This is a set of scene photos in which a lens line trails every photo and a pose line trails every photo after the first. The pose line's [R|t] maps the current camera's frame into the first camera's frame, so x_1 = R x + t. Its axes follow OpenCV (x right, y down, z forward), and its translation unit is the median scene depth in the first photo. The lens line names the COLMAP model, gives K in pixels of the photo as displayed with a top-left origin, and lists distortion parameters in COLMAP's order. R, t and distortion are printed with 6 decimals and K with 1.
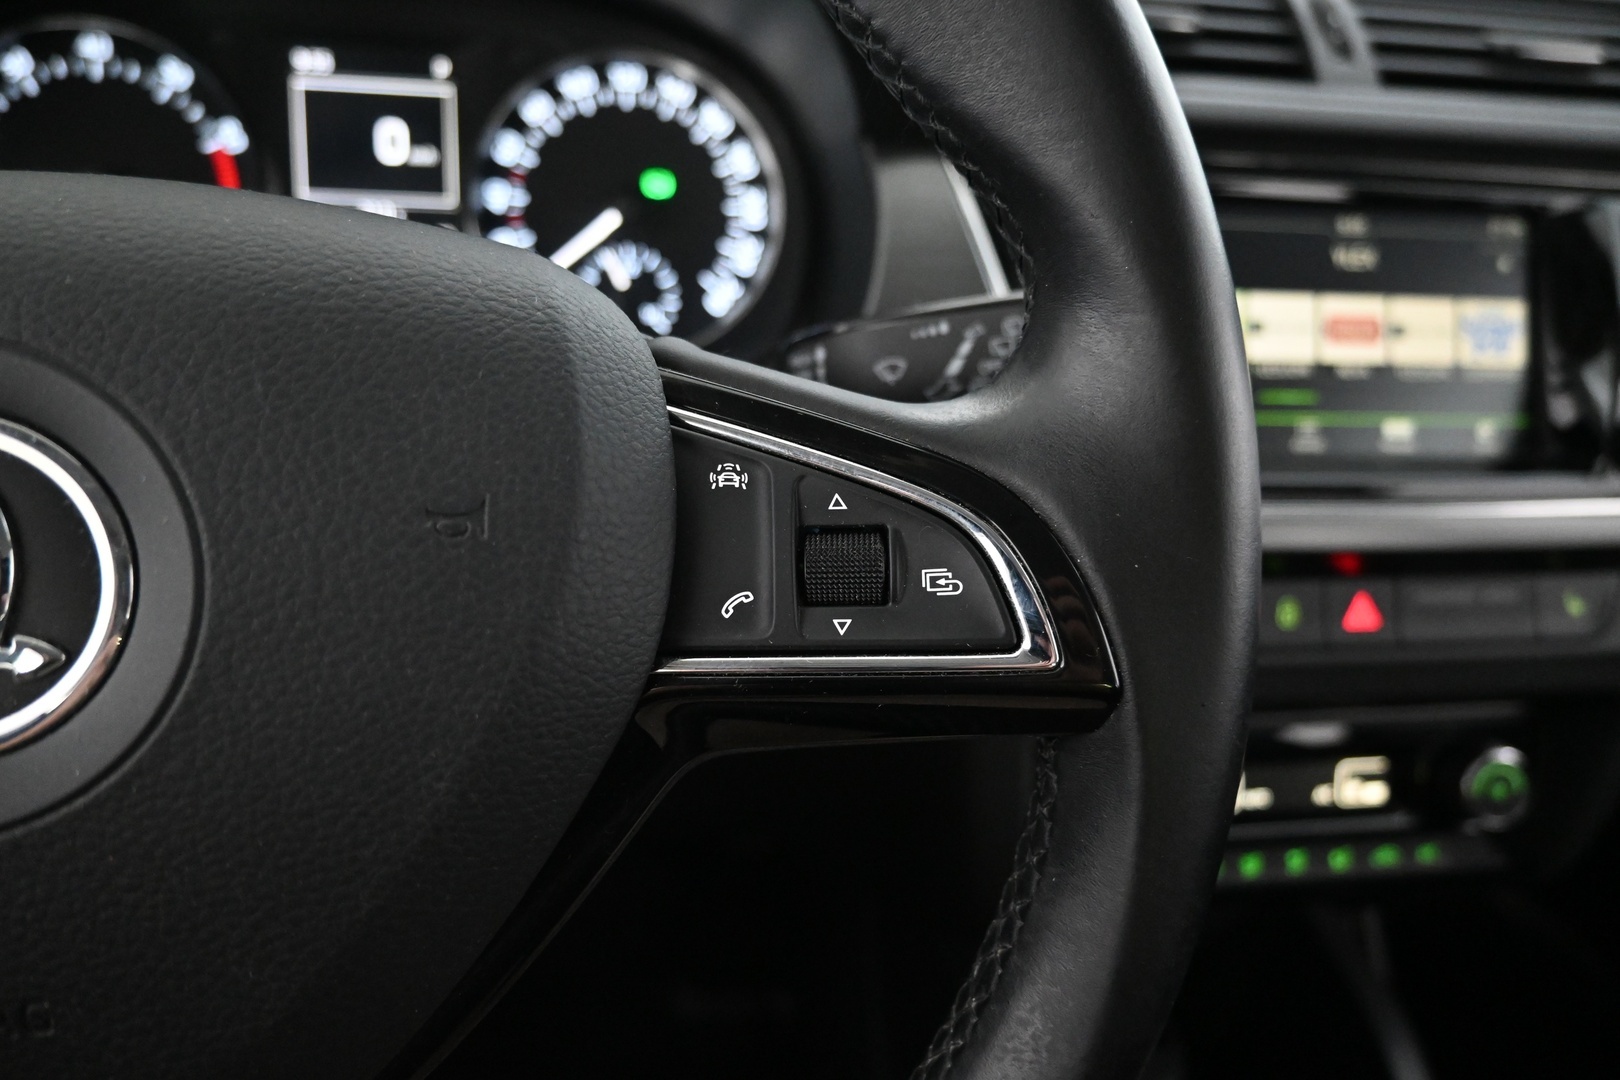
lens RADIAL K [[1127.8, 0, 810.0], [0, 1127.8, 540.0], [0, 0, 1]] dist [-0.000829, 0.003903]
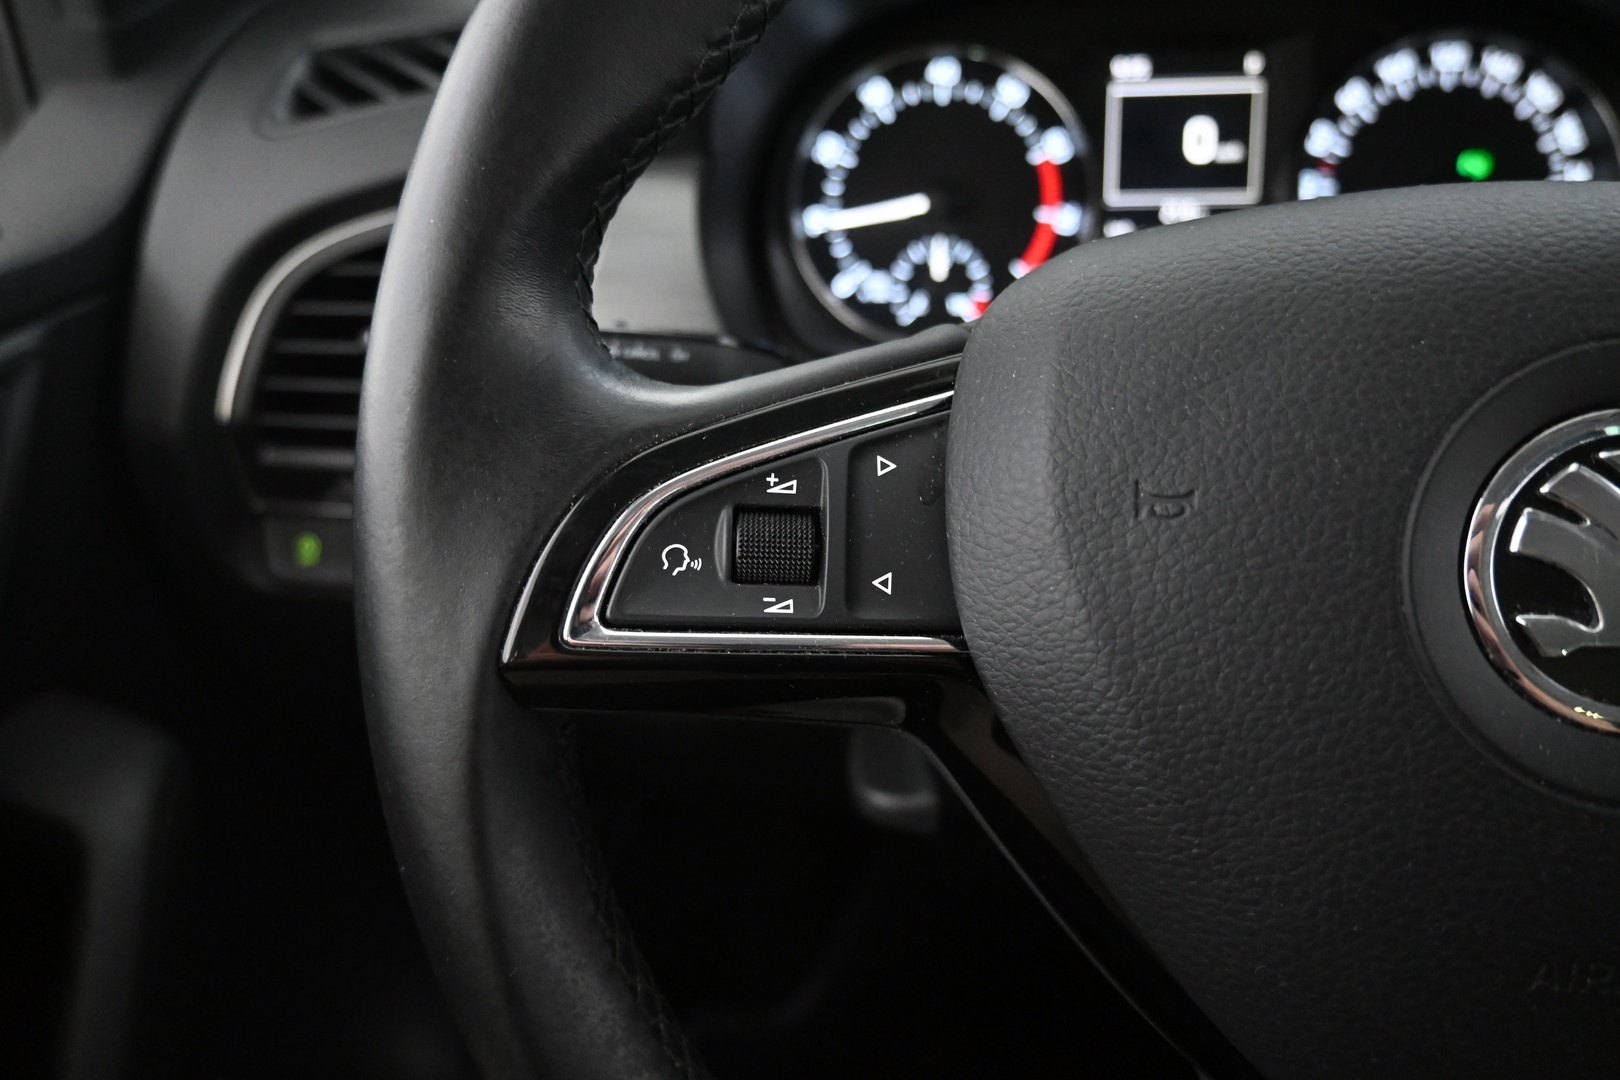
lens RADIAL K [[1112.9, 0, 810.0], [0, 1112.9, 540.0], [0, 0, 1]] dist [-0.000302, -0.001803]
pose [[0.965350, 0.018582, -0.260298, -0.441842], [-0.015893, 0.999796, 0.012430, 0.002238], [0.260476, -0.007862, 0.965448, -0.069514]]
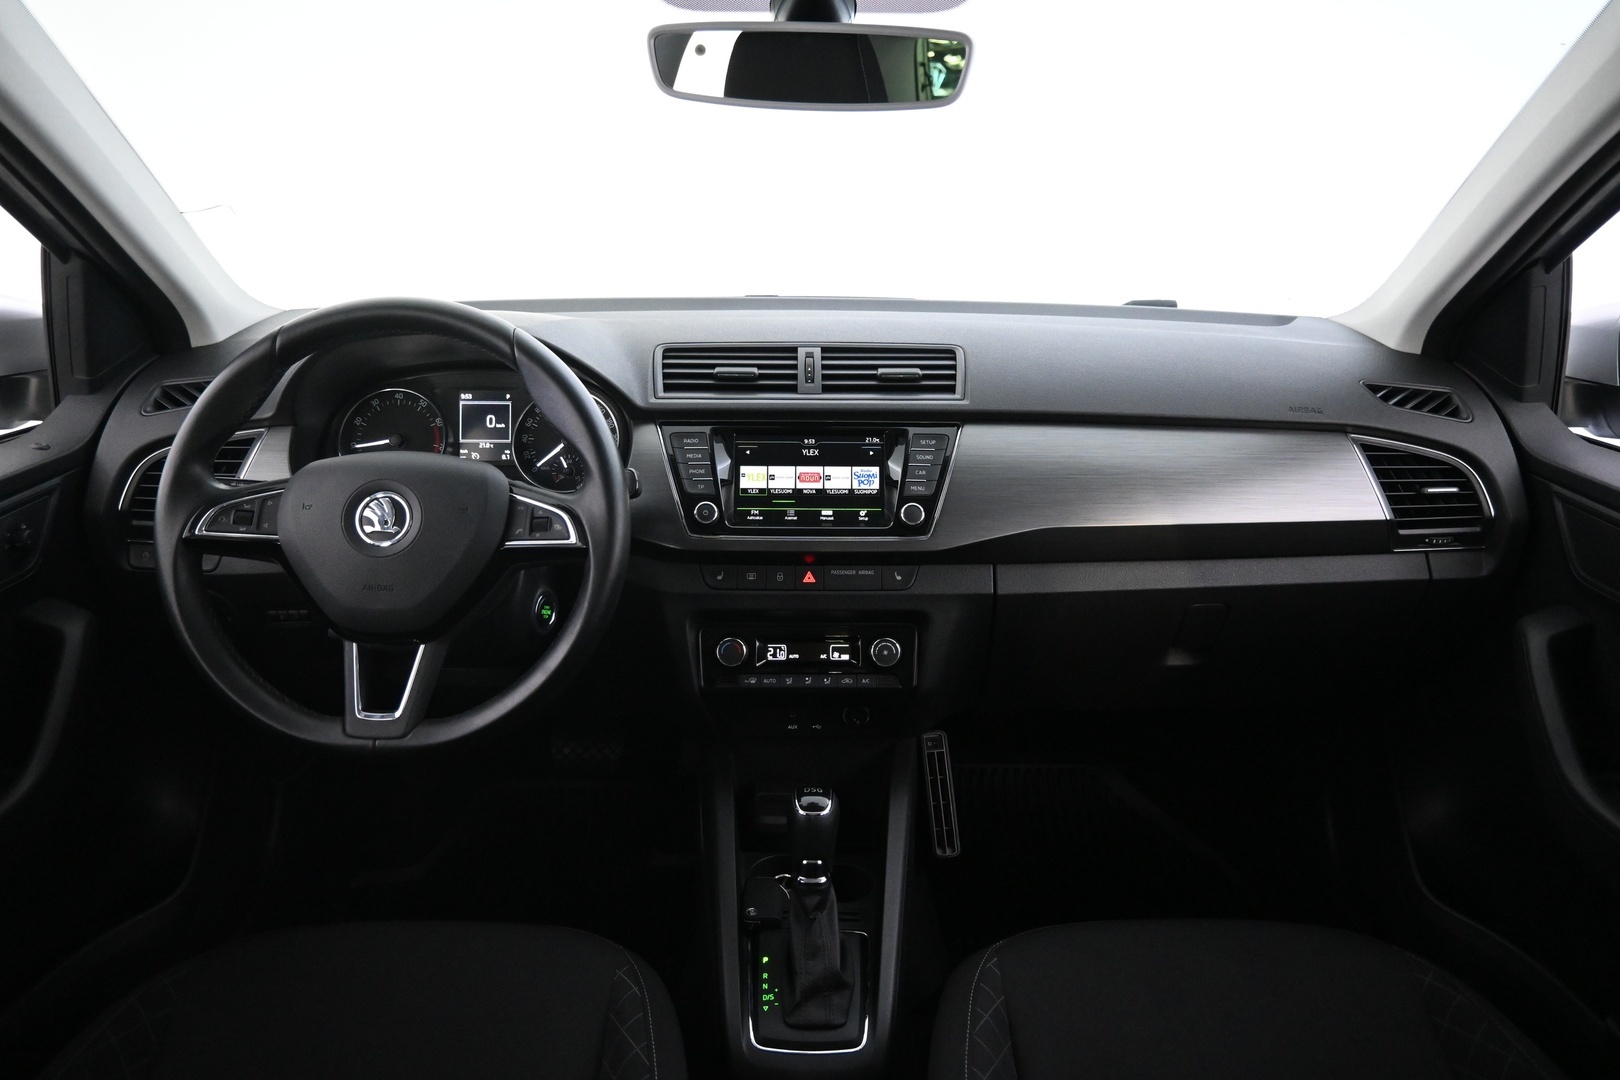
lens RADIAL K [[1127.8, 0, 810.0], [0, 1127.8, 540.0], [0, 0, 1]] dist [-0.000829, 0.003903]
pose [[0.987279, -0.012744, -0.158486, 0.895240], [-0.011947, 0.988018, -0.153873, 0.385029], [0.158548, 0.153809, 0.975298, -1.650064]]
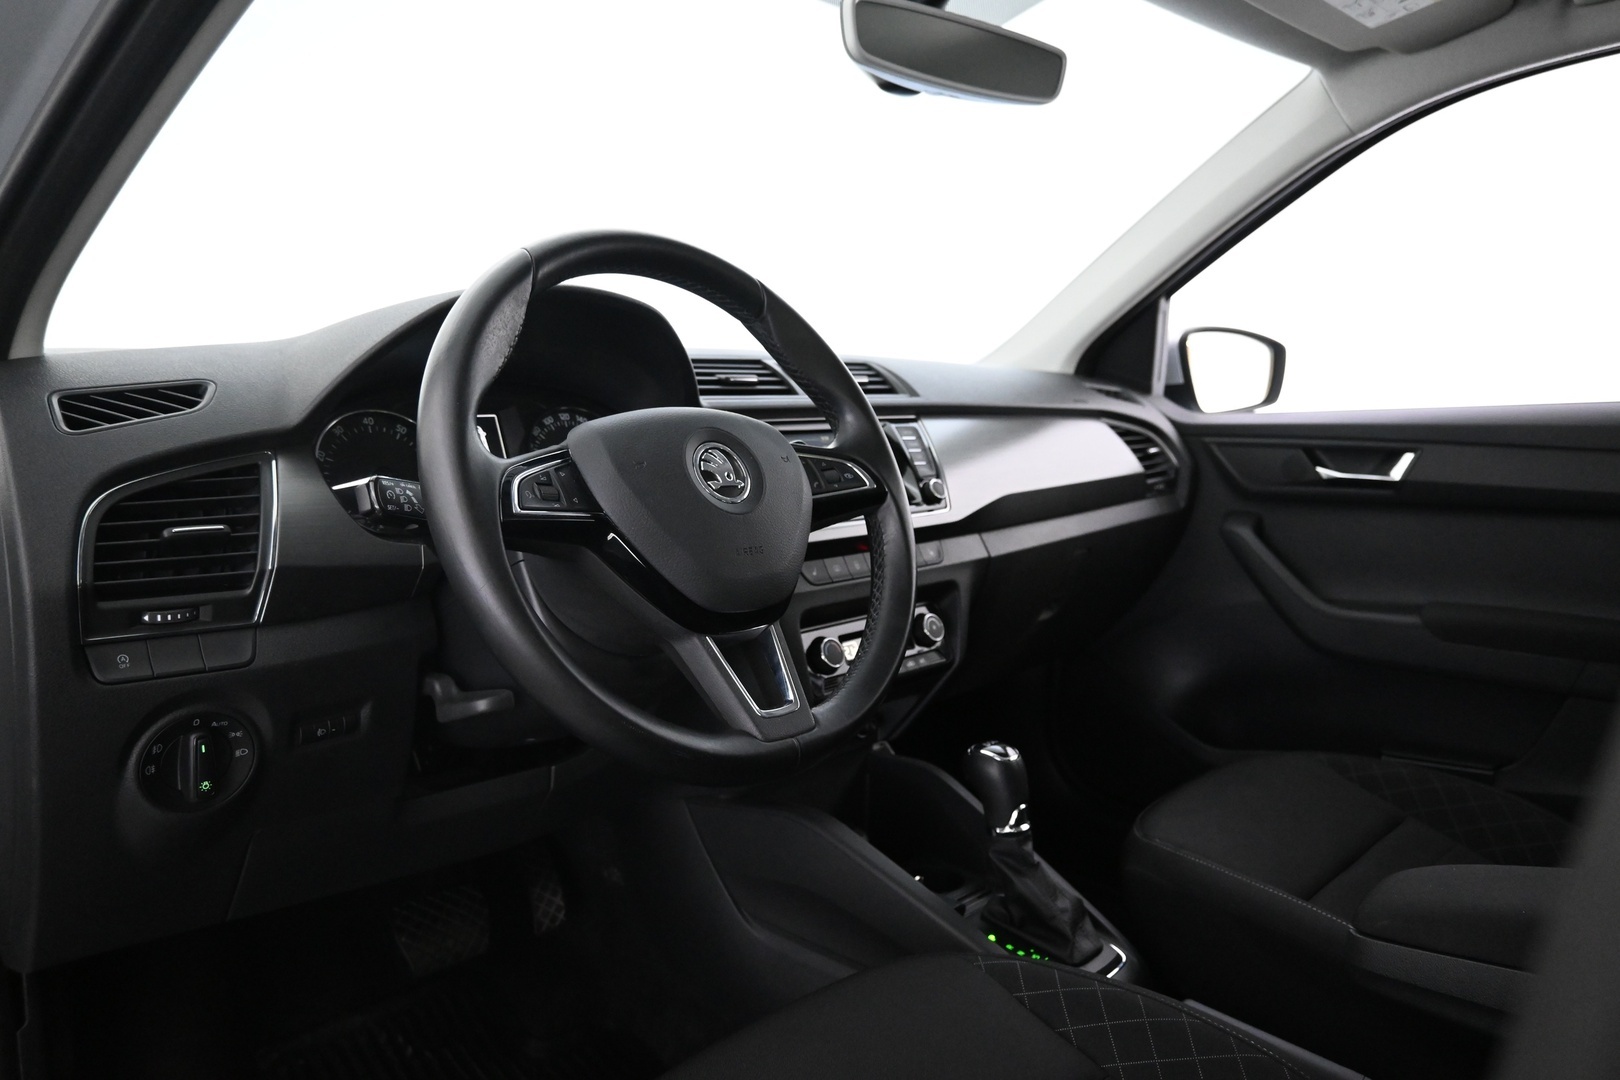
lens RADIAL K [[1185.7, 0, 810.0], [0, 1185.7, 540.0], [0, 0, 1]] dist [0.002848, 0.000109]
pose [[0.779277, -0.148430, 0.608847, -1.359082], [0.349120, 0.909644, -0.225085, 0.590637], [-0.520425, 0.387964, 0.760685, -1.103508]]
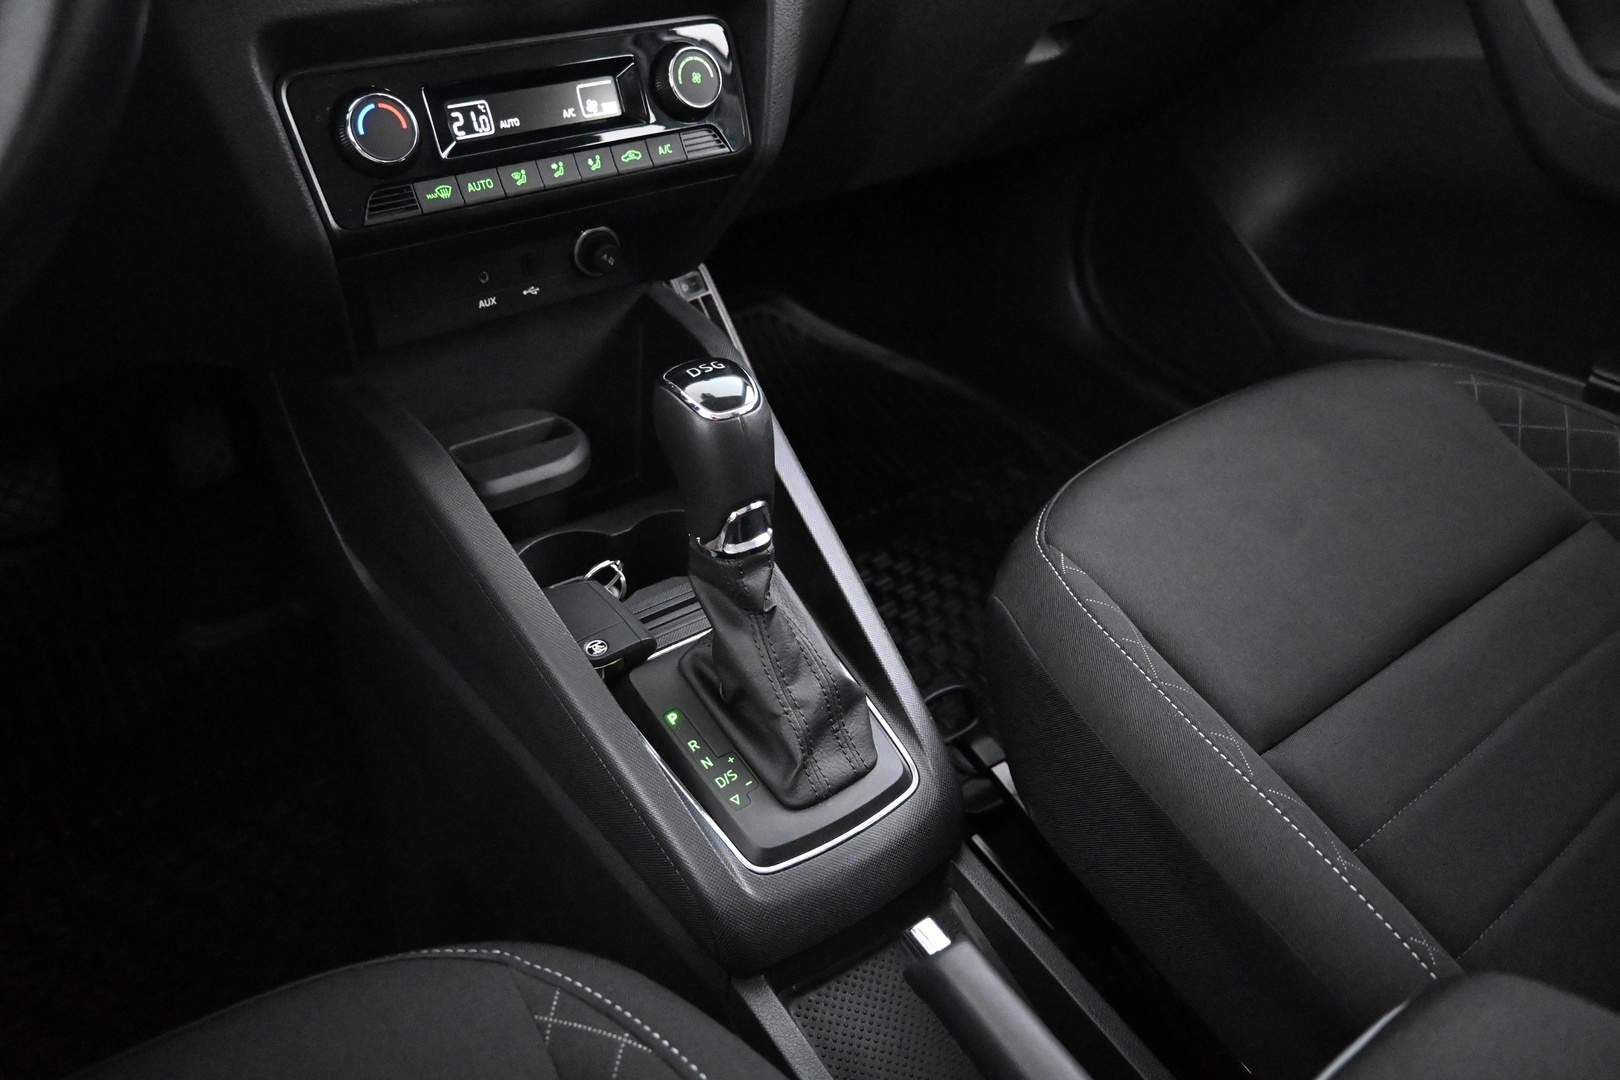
lens RADIAL K [[1112.9, 0, 810.0], [0, 1112.9, 540.0], [0, 0, 1]] dist [-0.000302, -0.001803]
pose [[0.881301, -0.316000, 0.351358, 0.129273], [0.244311, 0.941133, 0.233626, 0.471995], [-0.404500, -0.120054, 0.906624, -0.246877]]
